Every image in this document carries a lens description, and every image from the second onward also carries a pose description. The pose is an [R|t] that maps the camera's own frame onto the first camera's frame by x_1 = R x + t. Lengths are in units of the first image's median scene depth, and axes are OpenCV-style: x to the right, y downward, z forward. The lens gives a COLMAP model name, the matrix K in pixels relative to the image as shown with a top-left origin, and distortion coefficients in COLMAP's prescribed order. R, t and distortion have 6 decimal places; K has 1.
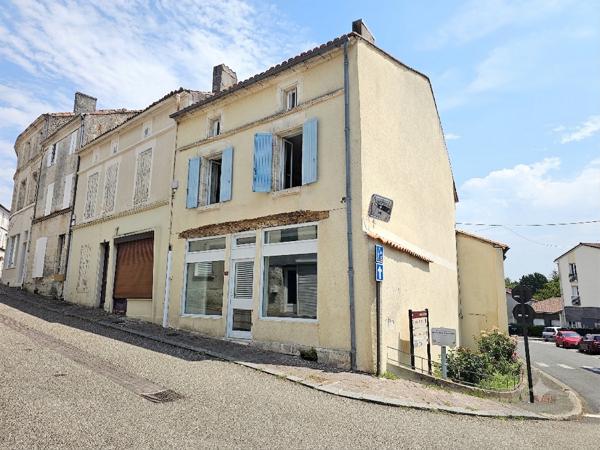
lens RADIAL K [[397.8, 0, 300.0], [0, 397.8, 225.0], [0, 0, 1]] dist [0.033660, -0.000894]
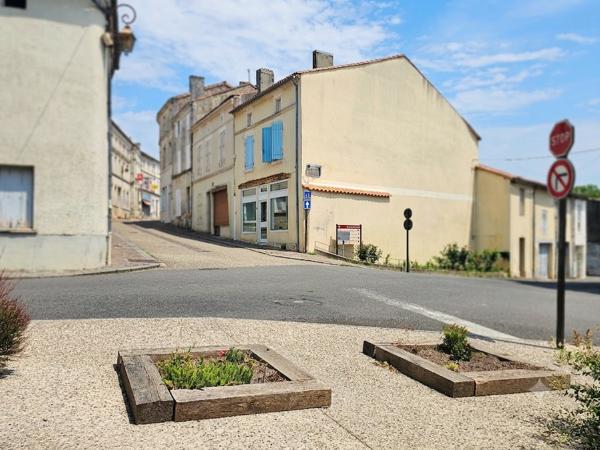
lens RADIAL K [[397.8, 0, 300.0], [0, 397.8, 225.0], [0, 0, 1]] dist [0.033660, -0.000894]
pose [[0.953942, -0.022669, -0.299135, 0.415066], [0.069137, 0.986912, 0.145688, -0.040351], [0.291917, -0.159659, 0.943024, -0.501887]]
